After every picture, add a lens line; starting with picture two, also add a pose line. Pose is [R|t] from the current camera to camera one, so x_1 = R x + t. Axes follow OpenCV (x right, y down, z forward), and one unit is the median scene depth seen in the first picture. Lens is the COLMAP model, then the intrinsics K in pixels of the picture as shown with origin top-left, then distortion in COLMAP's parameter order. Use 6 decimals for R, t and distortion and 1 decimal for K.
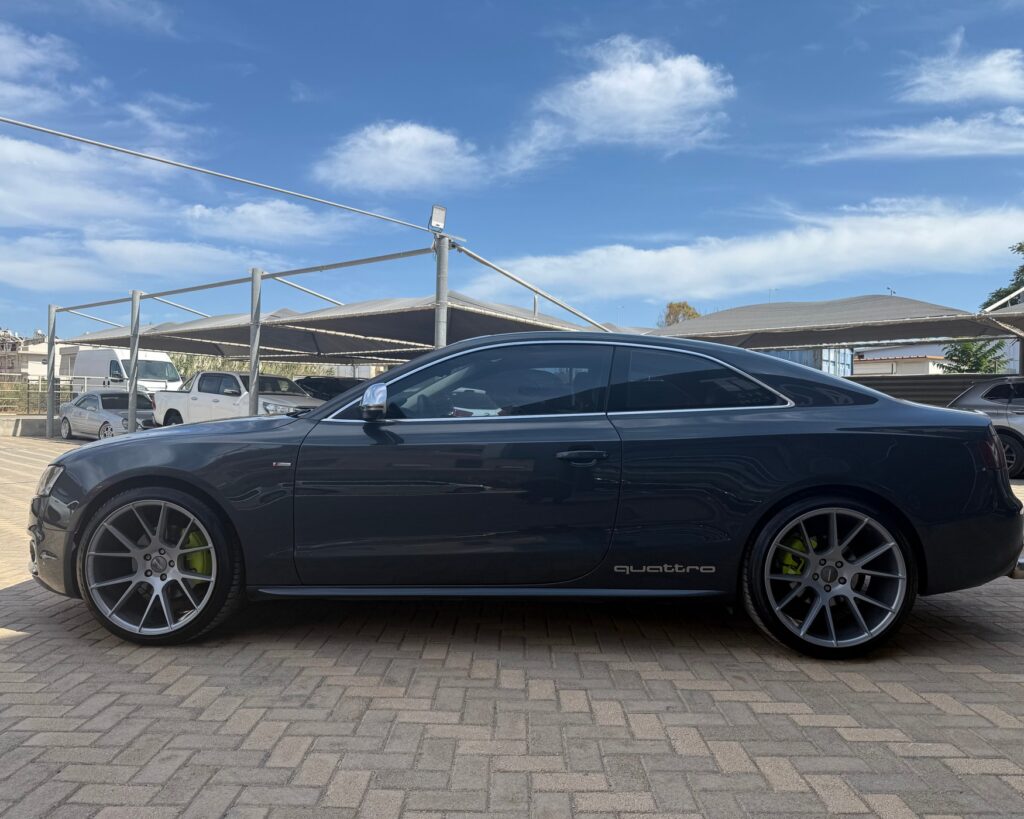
lens RADIAL K [[785.7, 0, 523.1], [0, 785.7, 414.4], [0, 0, 1]] dist [-0.031557, 0.007382]
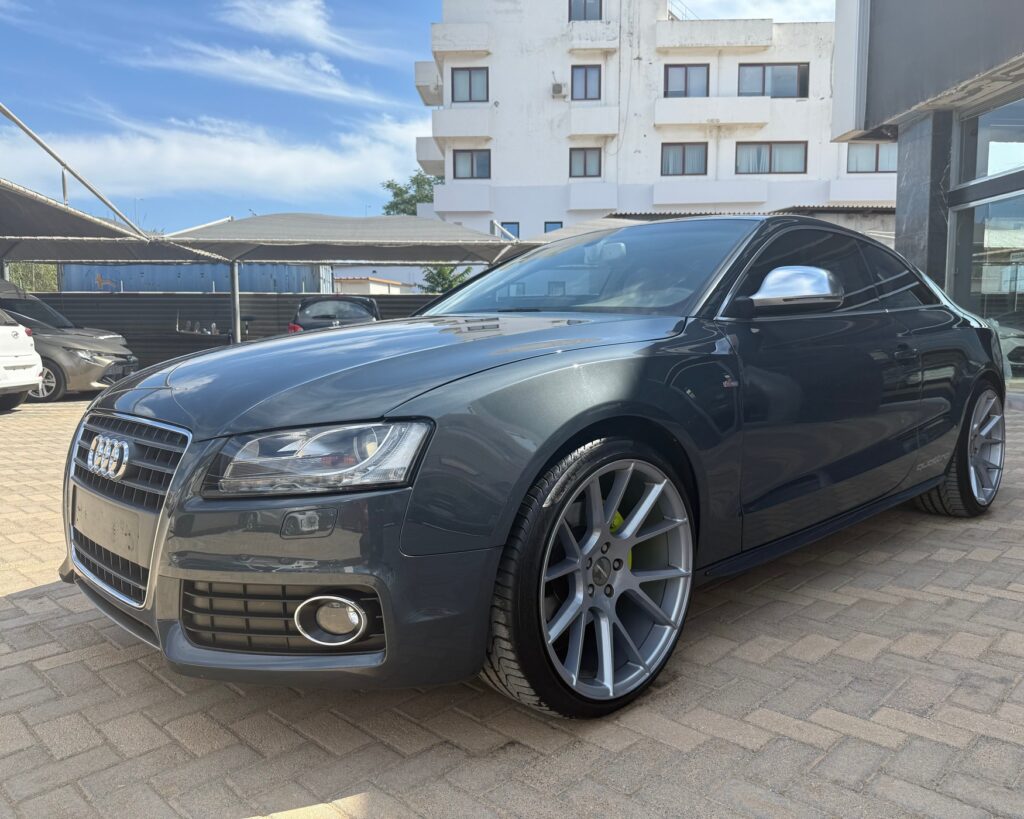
lens RADIAL K [[785.7, 0, 523.1], [0, 785.7, 414.4], [0, 0, 1]] dist [-0.031557, 0.007382]
pose [[0.694977, -0.077723, 0.714819, -0.169550], [0.005985, 0.994732, 0.102339, 0.004053], [-0.719007, -0.066845, 0.691781, 0.123113]]
